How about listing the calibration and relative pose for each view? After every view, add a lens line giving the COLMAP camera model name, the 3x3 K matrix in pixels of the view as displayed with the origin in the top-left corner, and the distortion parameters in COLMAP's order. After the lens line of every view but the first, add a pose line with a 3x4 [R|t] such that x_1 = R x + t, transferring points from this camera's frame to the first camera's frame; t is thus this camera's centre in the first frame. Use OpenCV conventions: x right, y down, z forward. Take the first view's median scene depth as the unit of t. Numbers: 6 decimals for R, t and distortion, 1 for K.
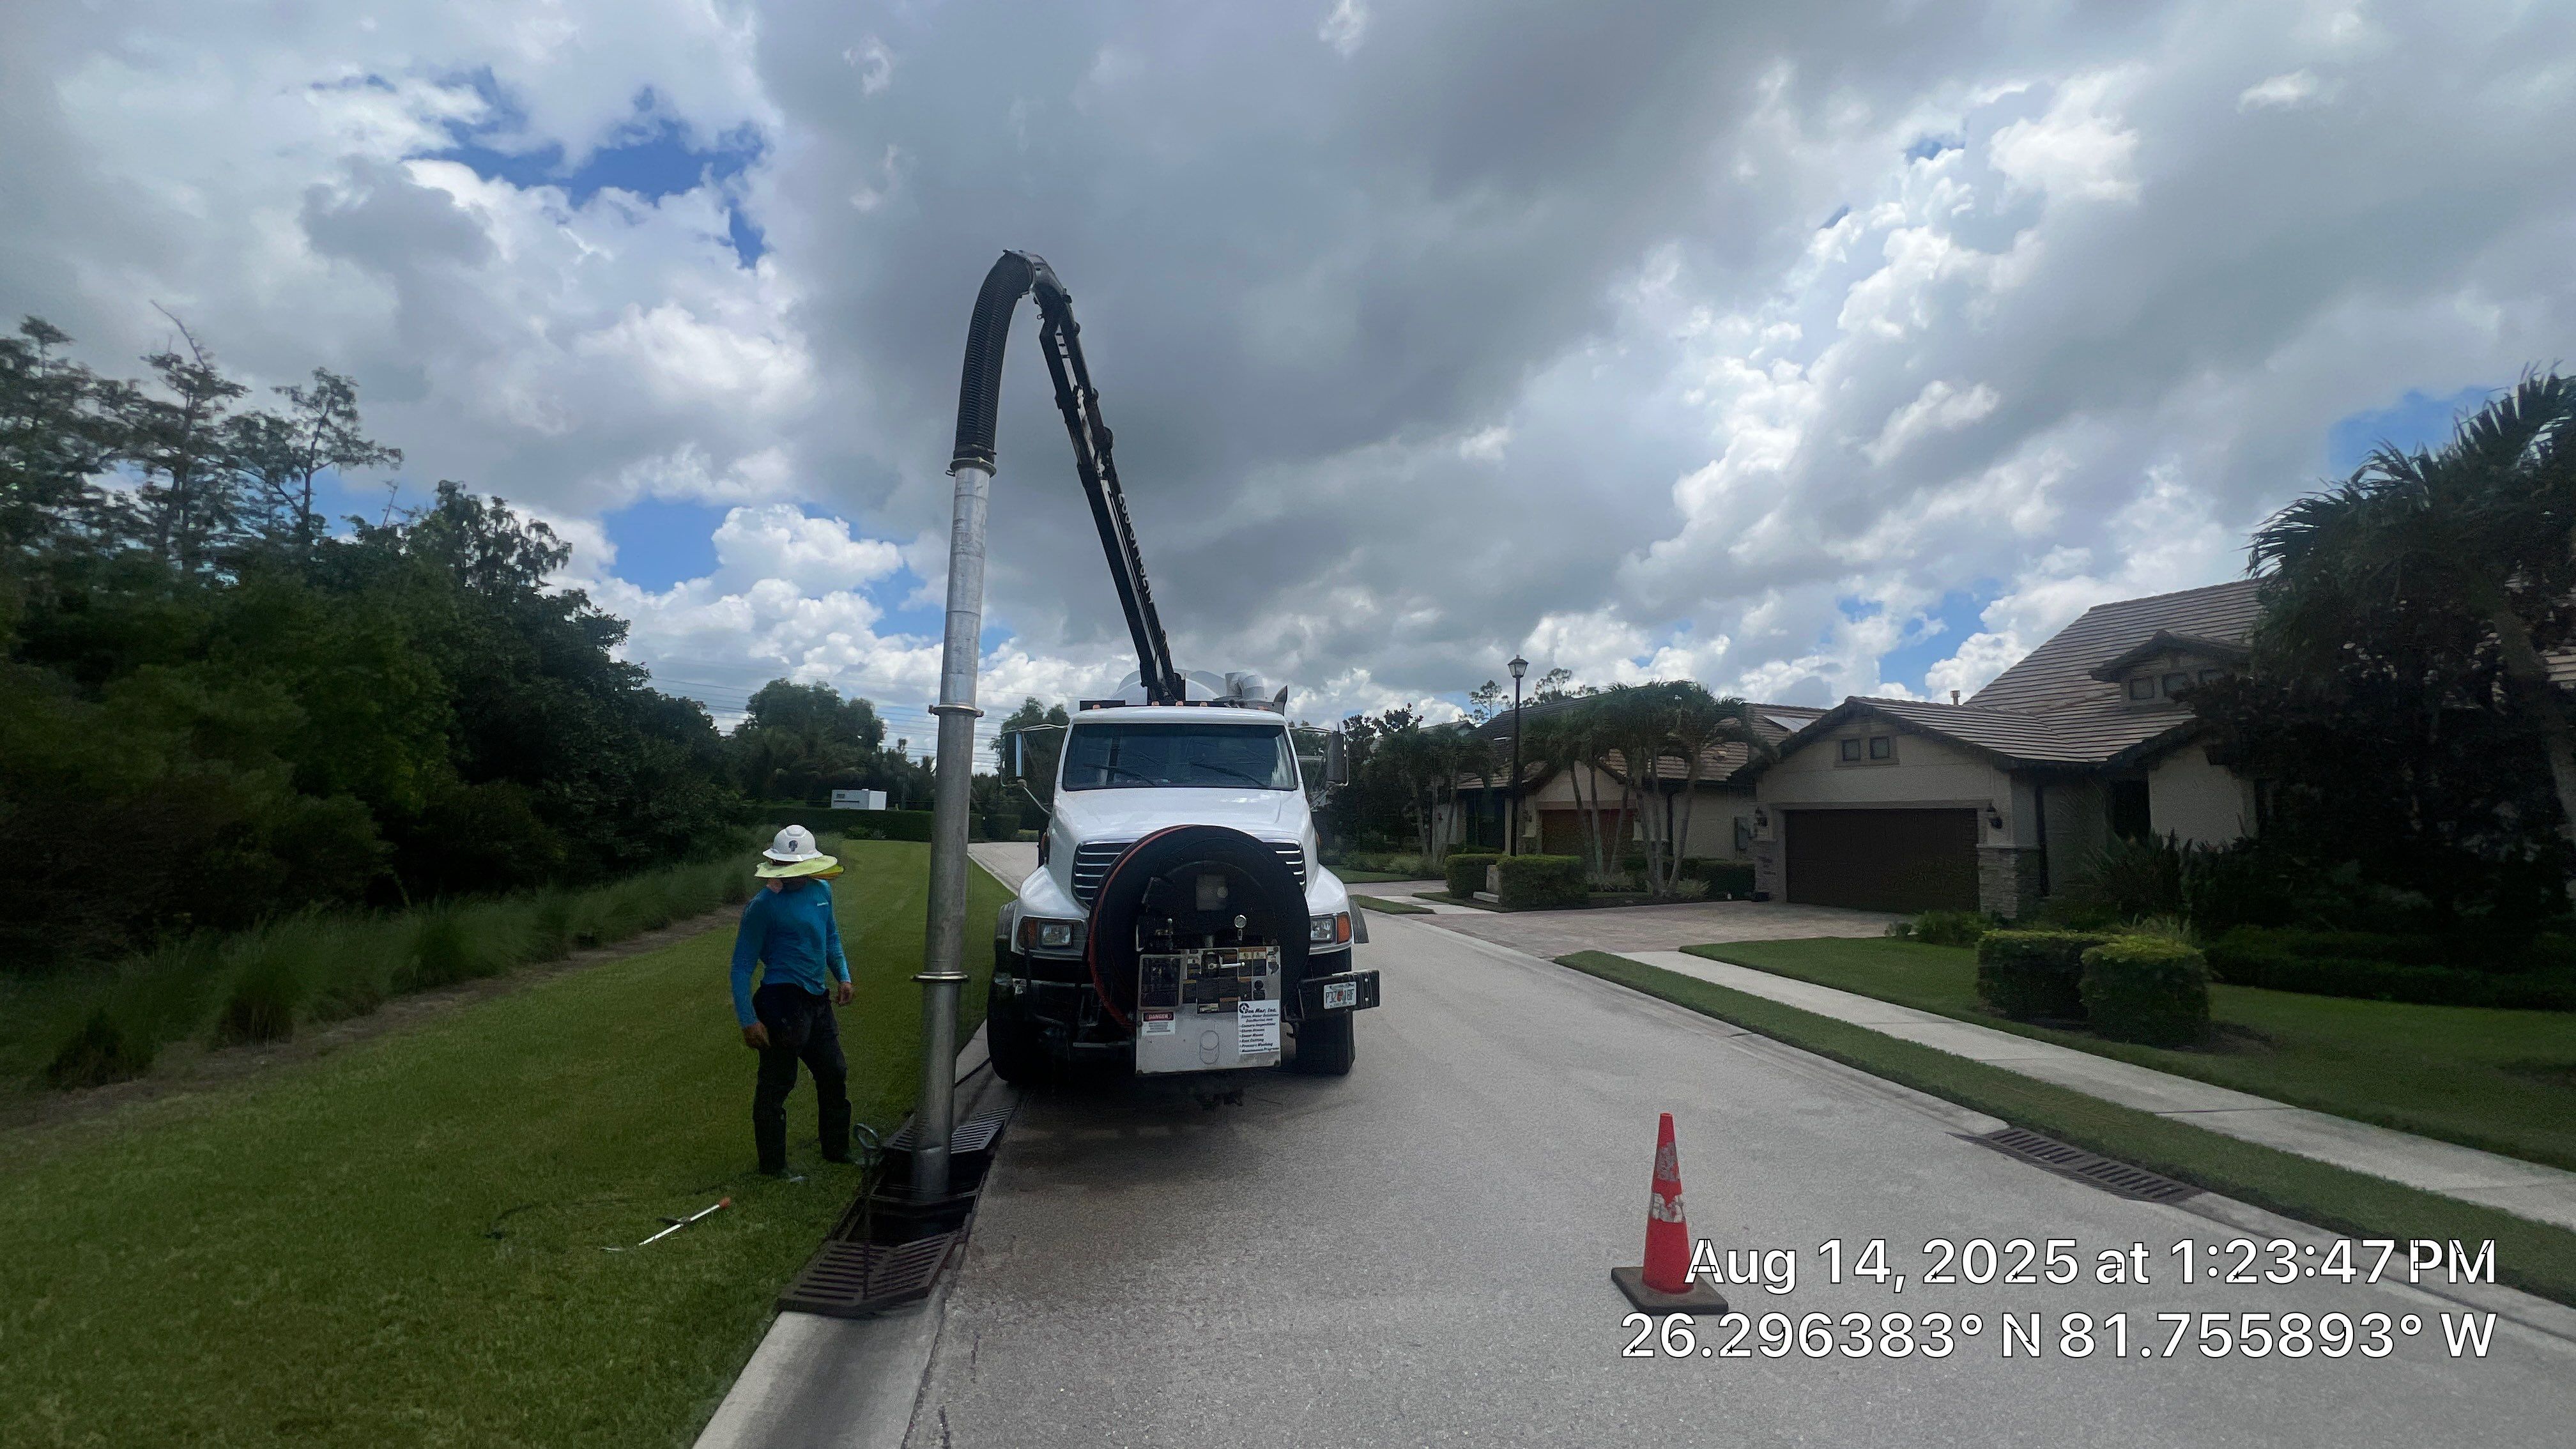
lens RADIAL K [[1045.4, 0, 1287.6], [0, 1045.4, 718.4], [0, 0, 1]] dist [-0.002536, -0.000159]
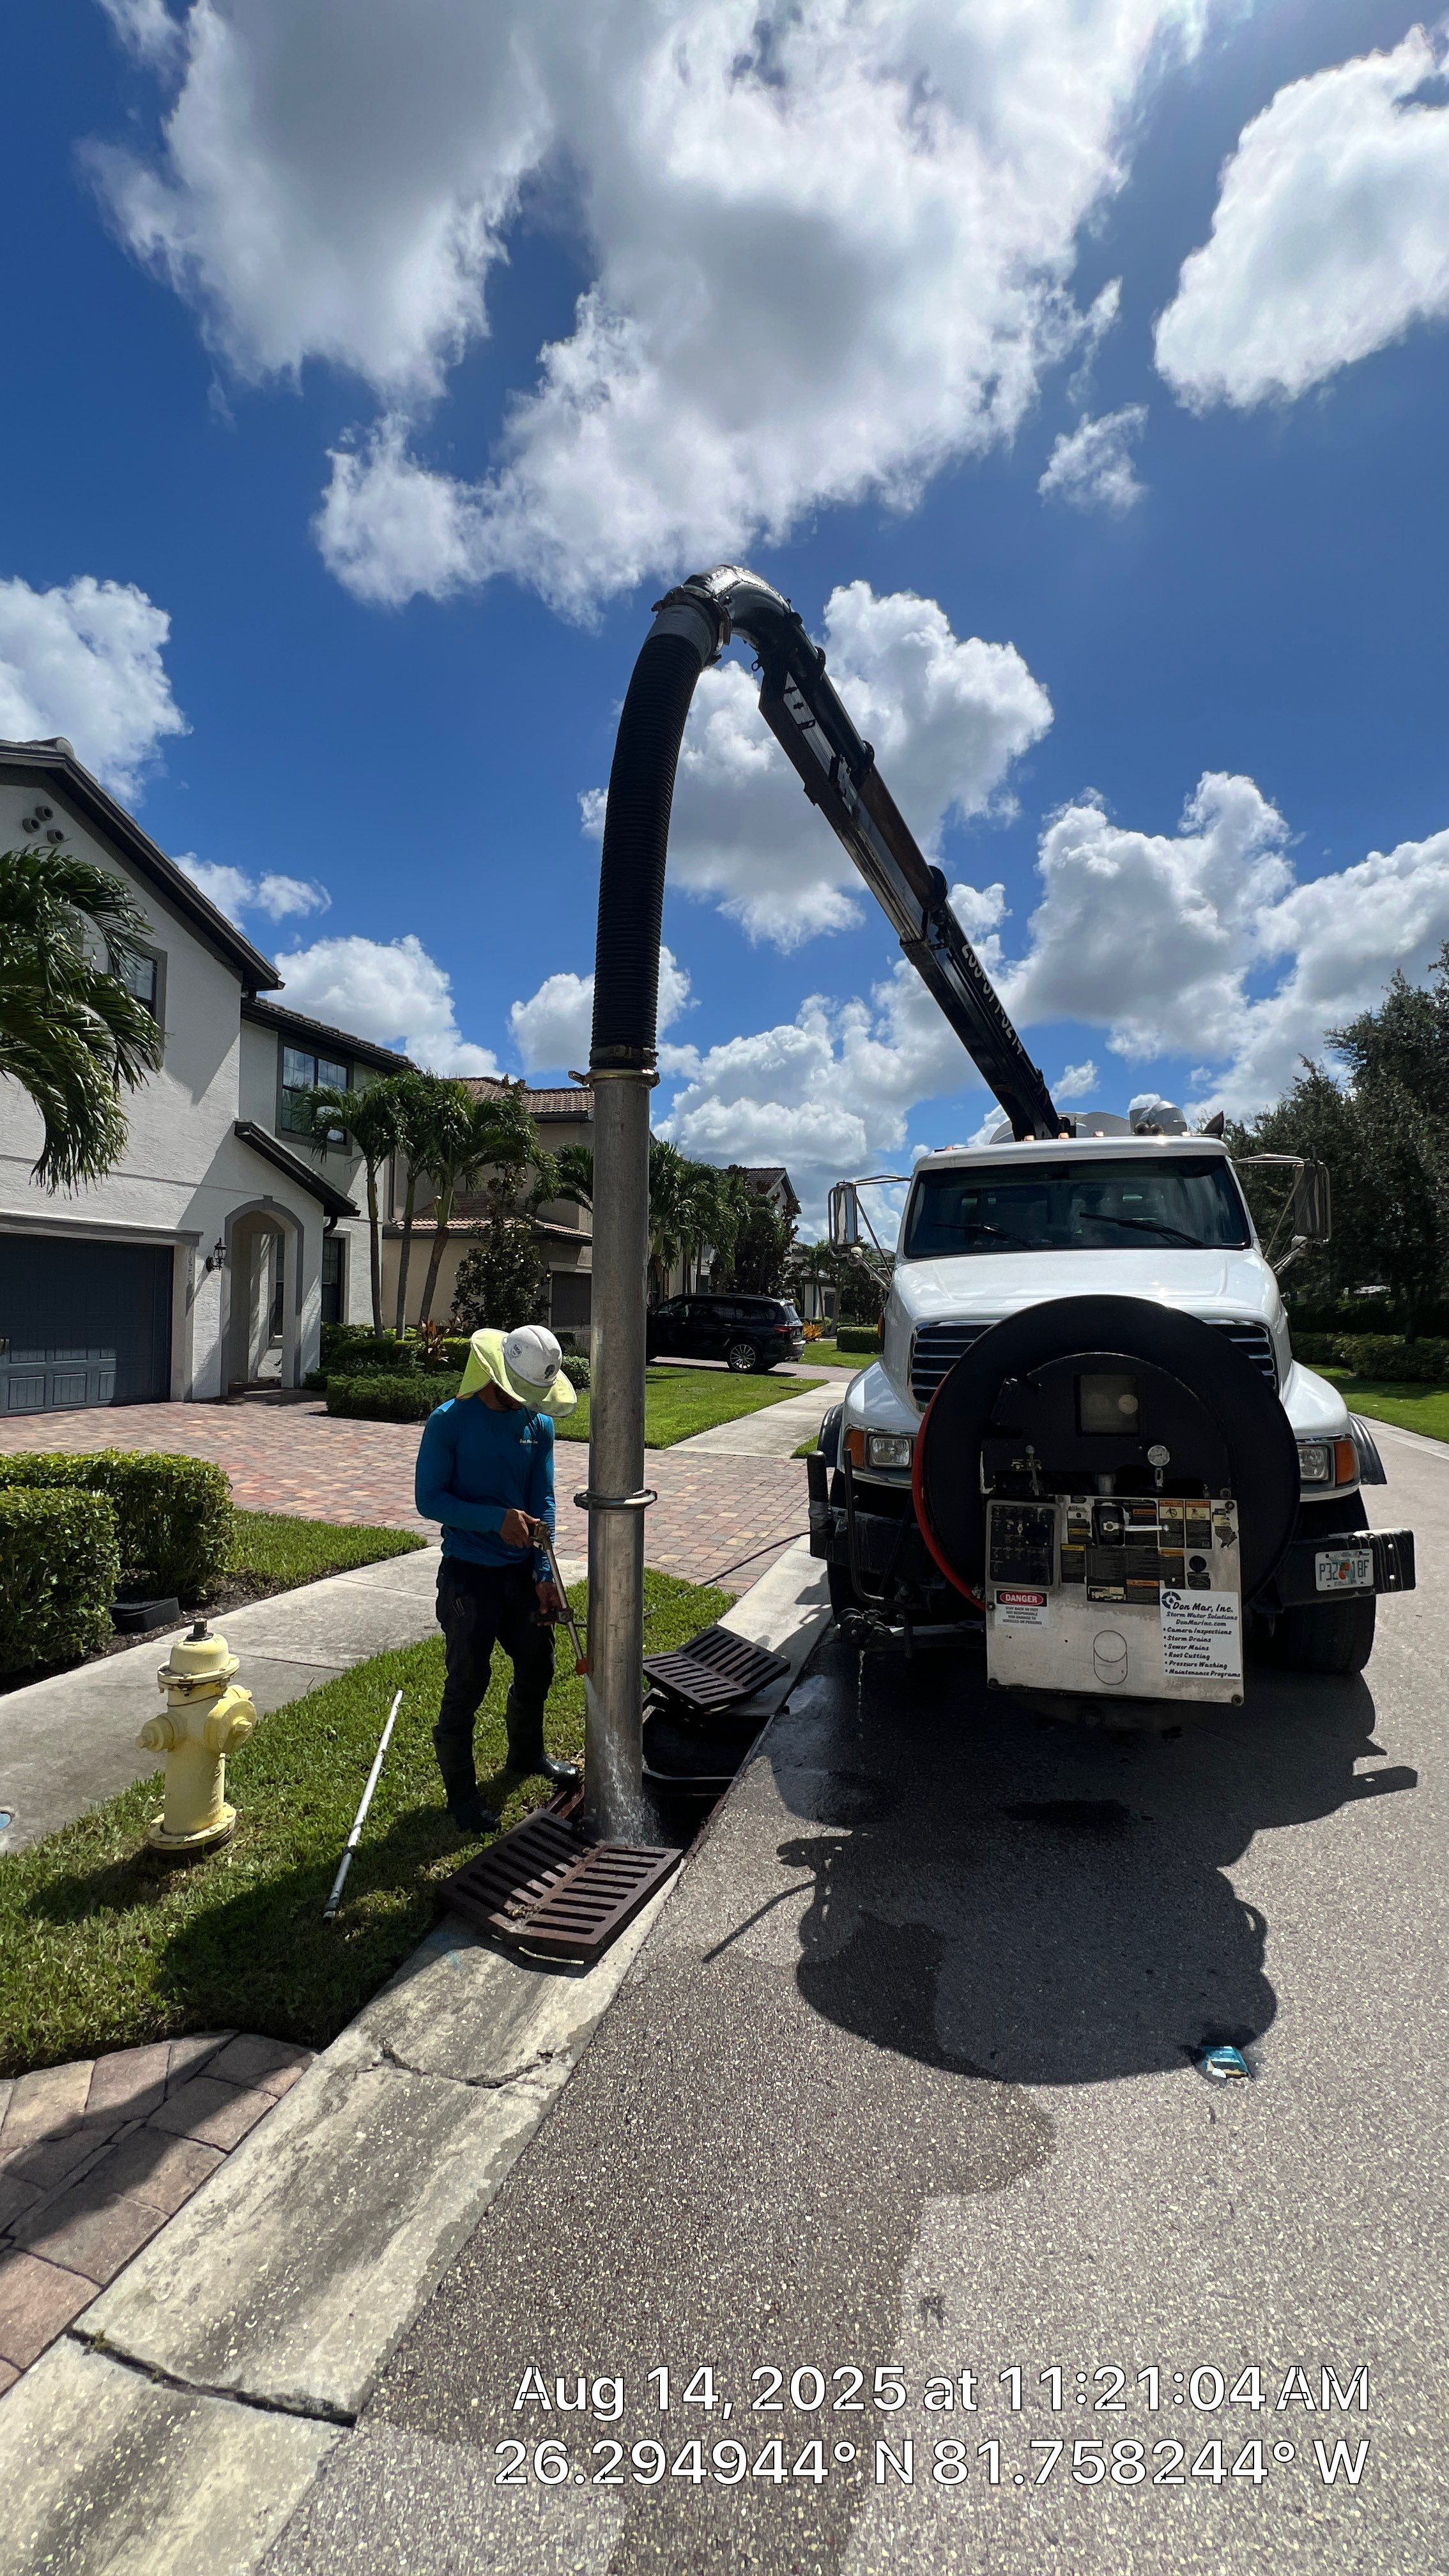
lens RADIAL K [[978.6, 0, 715.1], [0, 978.6, 1284.4], [0, 0, 1]] dist [-0.001551, -0.000030]
pose [[0.886526, -0.022368, -0.462138, -0.007268], [0.055906, 0.996691, 0.059004, 0.035035], [0.459289, -0.078145, 0.884843, 0.273540]]
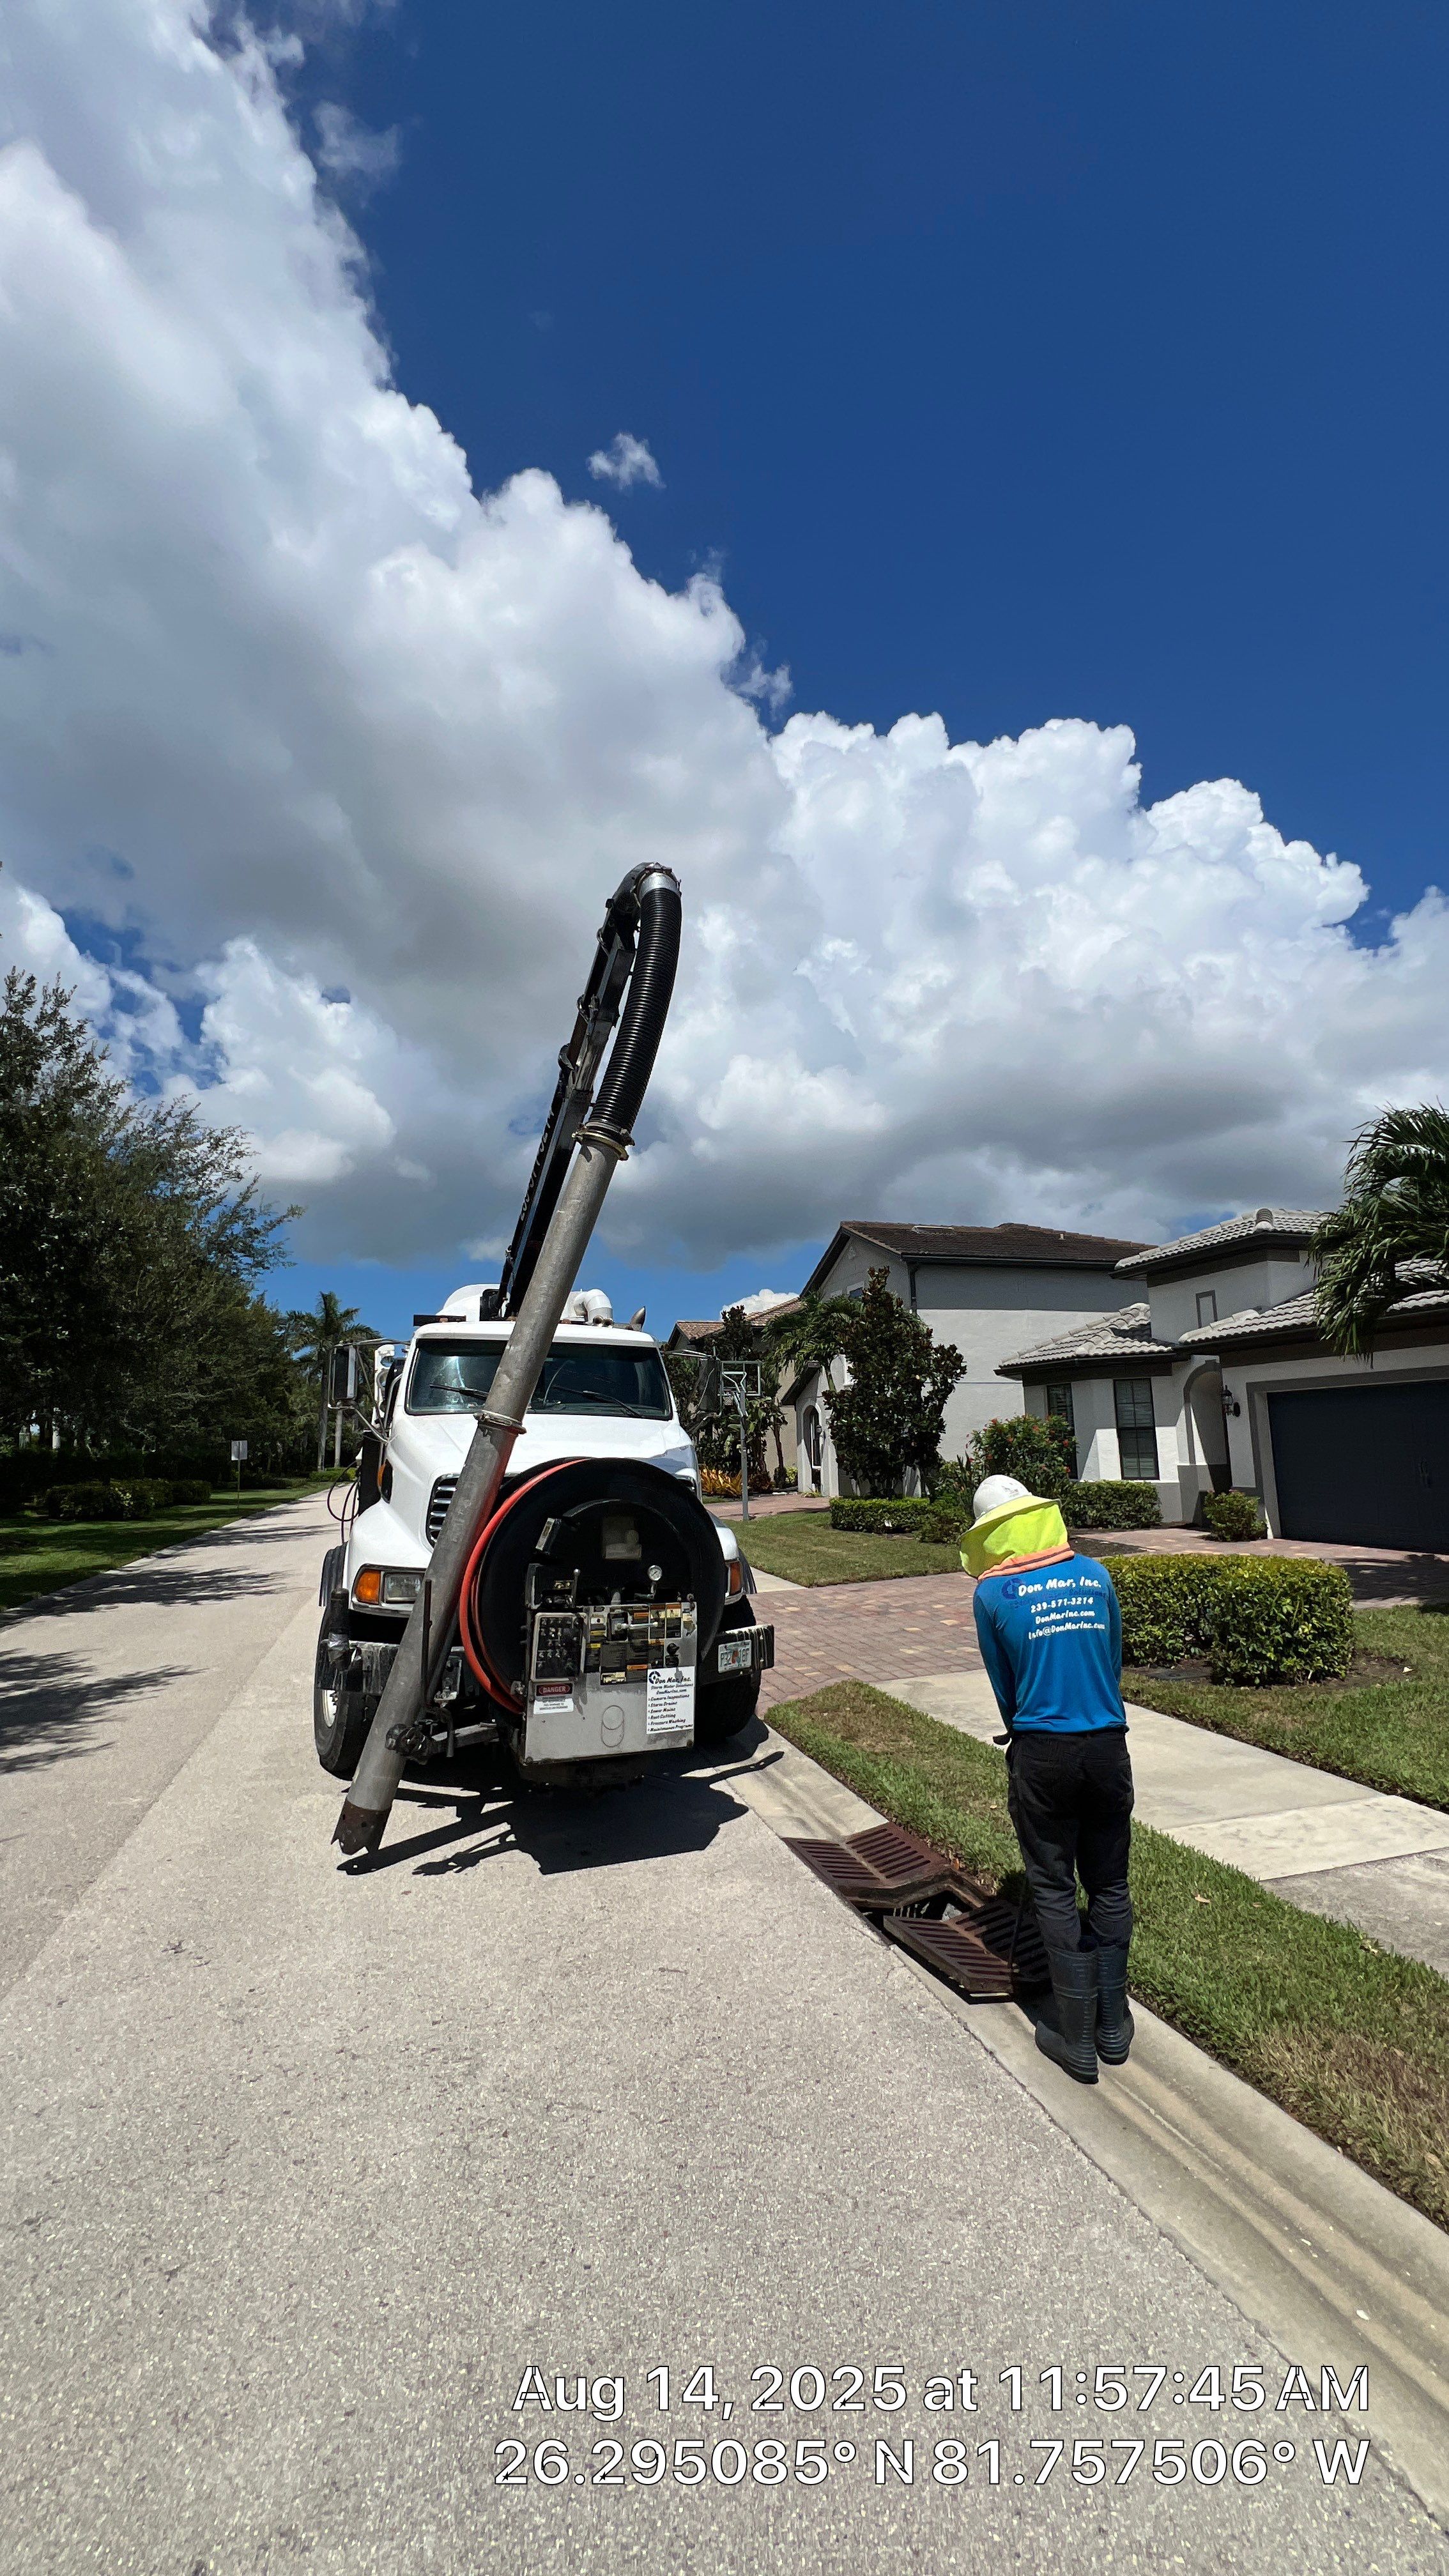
lens RADIAL K [[1045.4, 0, 726.8], [0, 1045.4, 1251.2], [0, 0, 1]] dist [-0.002536, -0.000159]
pose [[0.987832, 0.048866, 0.147645, -0.084708], [-0.034469, 0.994536, -0.098543, 0.010547], [-0.151654, 0.092255, 0.984119, 0.086522]]
